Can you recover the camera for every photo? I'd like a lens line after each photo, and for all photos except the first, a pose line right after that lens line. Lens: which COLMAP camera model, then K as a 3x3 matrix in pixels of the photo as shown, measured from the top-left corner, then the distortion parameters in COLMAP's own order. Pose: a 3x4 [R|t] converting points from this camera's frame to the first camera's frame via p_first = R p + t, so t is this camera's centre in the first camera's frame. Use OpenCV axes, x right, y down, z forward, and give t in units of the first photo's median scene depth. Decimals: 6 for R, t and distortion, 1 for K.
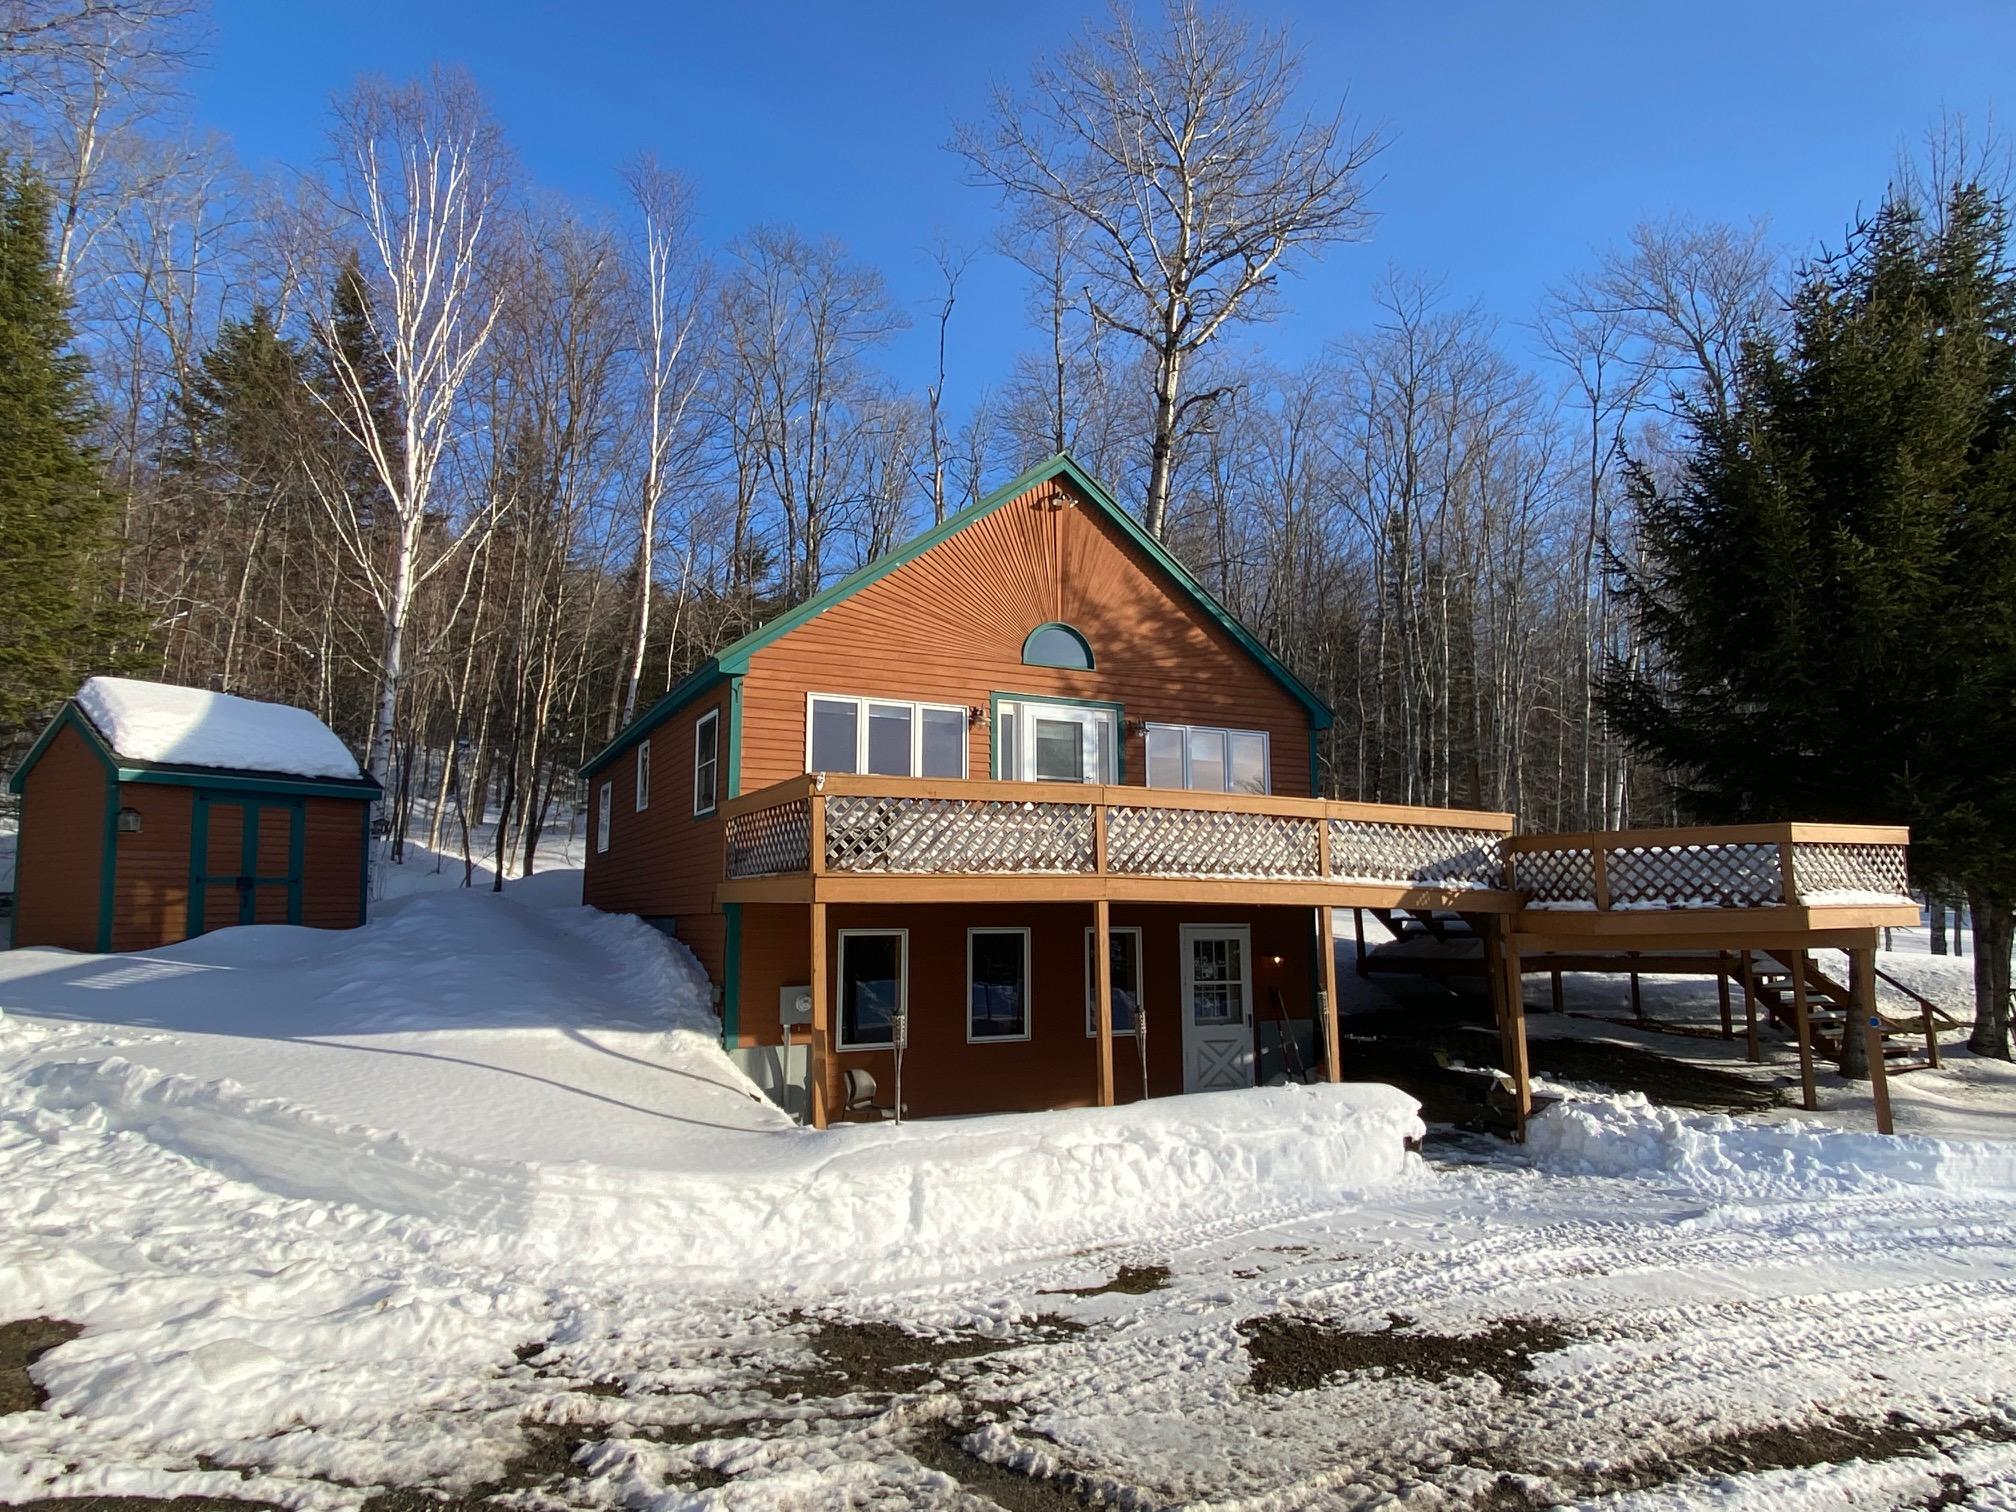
lens RADIAL K [[1207.7, 0, 1008.0], [0, 1207.7, 756.0], [0, 0, 1]] dist [0.012917, -0.015164]
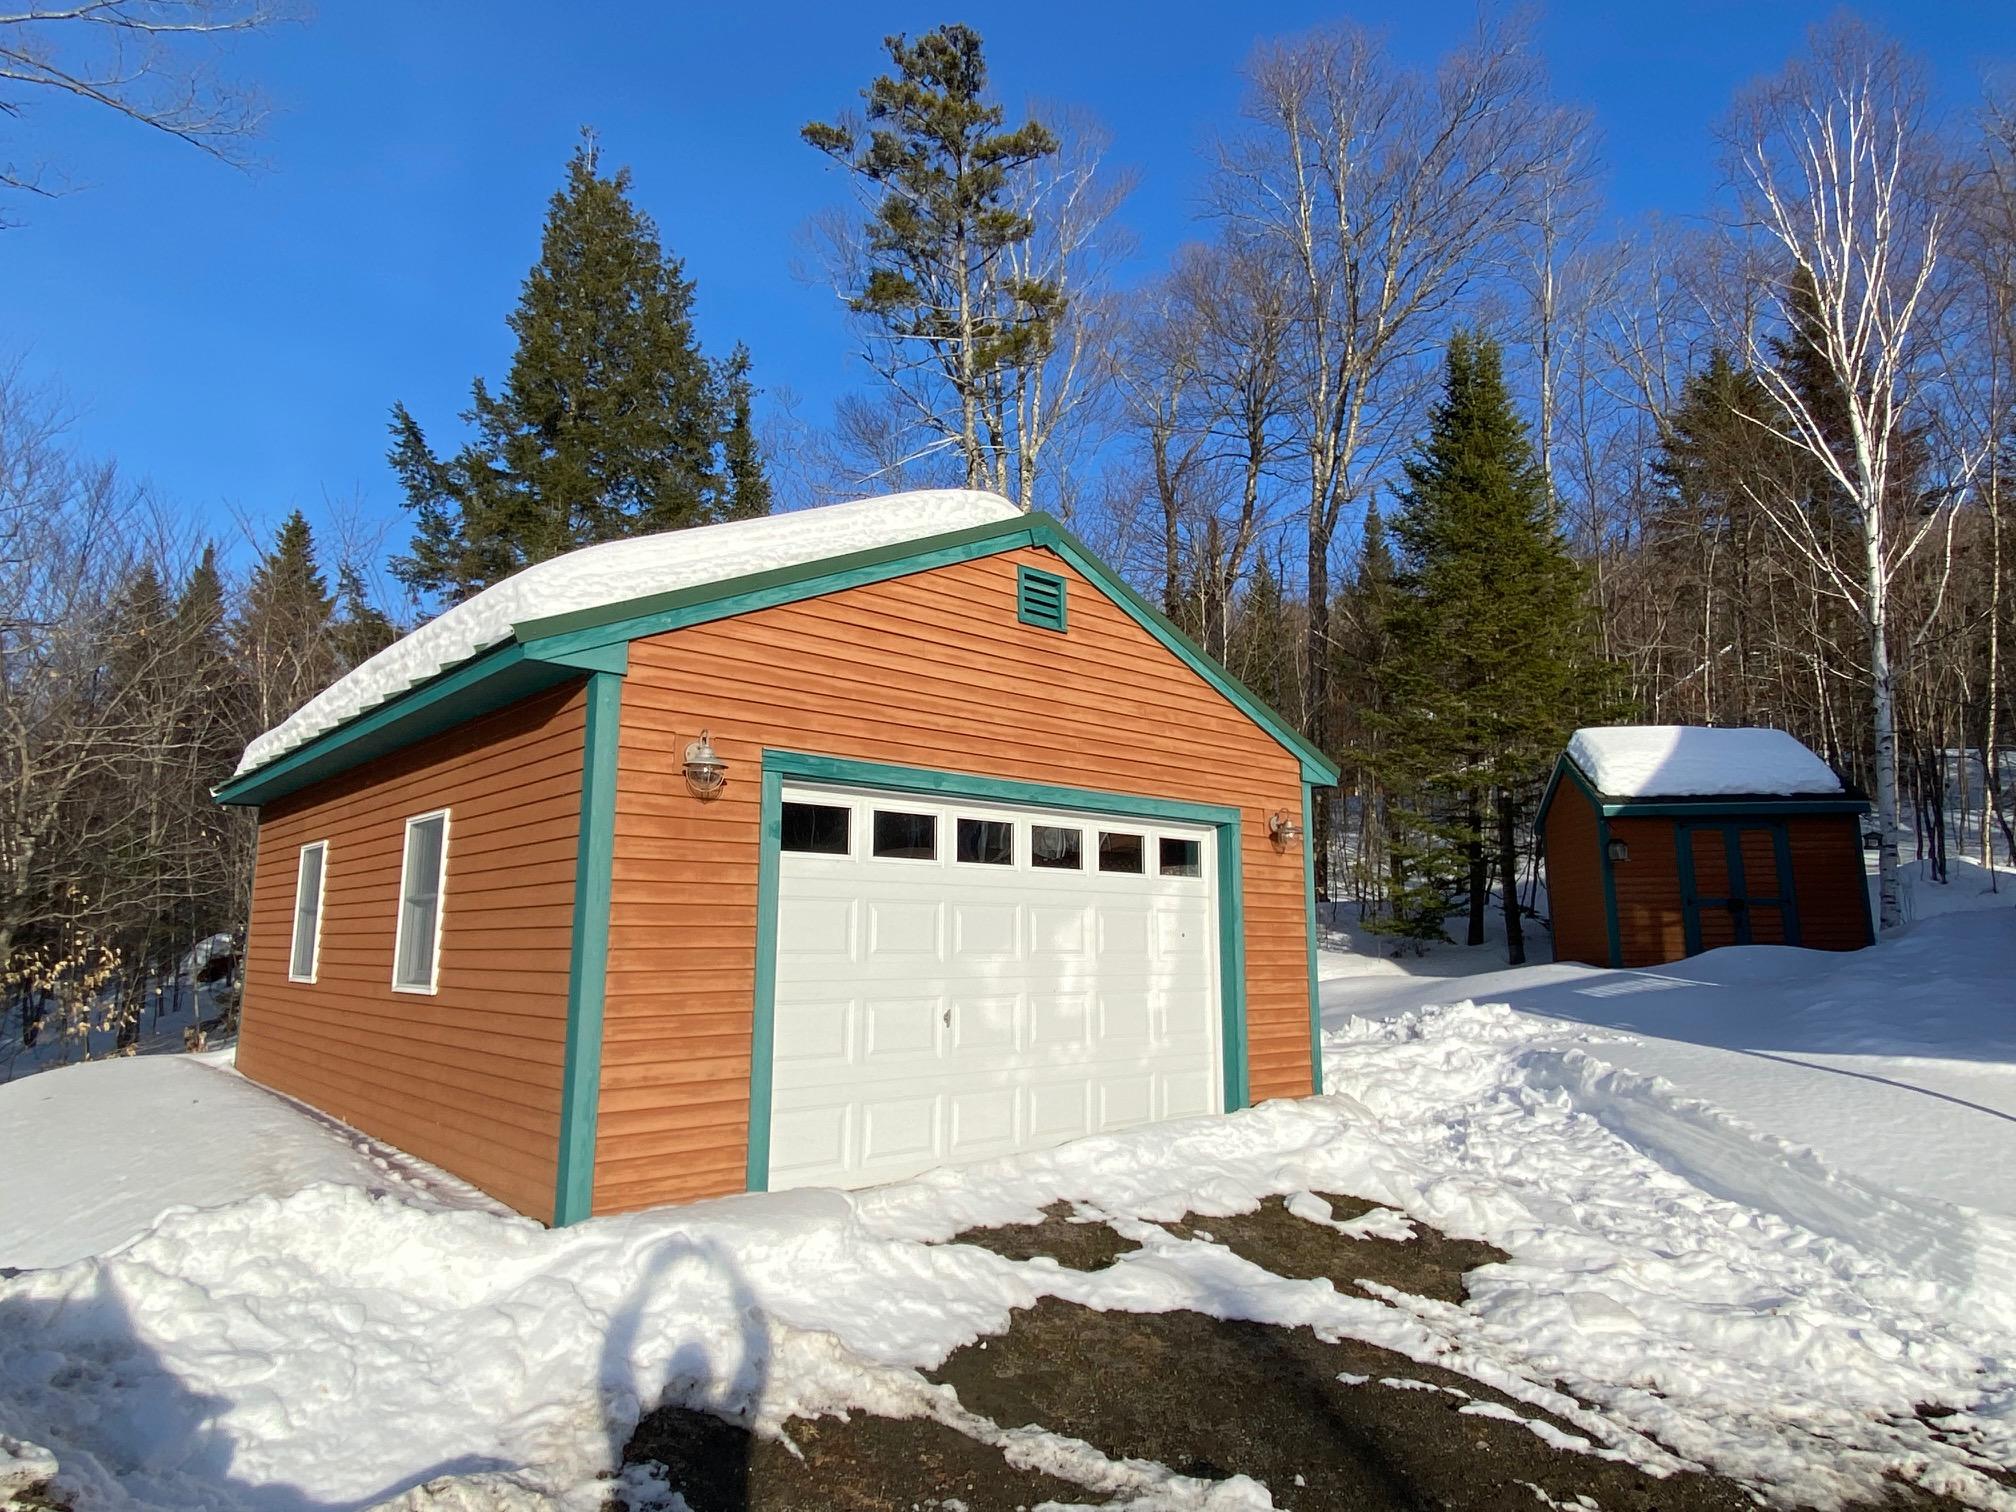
lens RADIAL K [[1207.7, 0, 1008.0], [0, 1207.7, 756.0], [0, 0, 1]] dist [0.012917, -0.015164]
pose [[0.400569, -0.138842, -0.905686, 0.151983], [0.113408, 0.988365, -0.101358, 0.031511], [0.909221, -0.062111, 0.411654, 0.054647]]
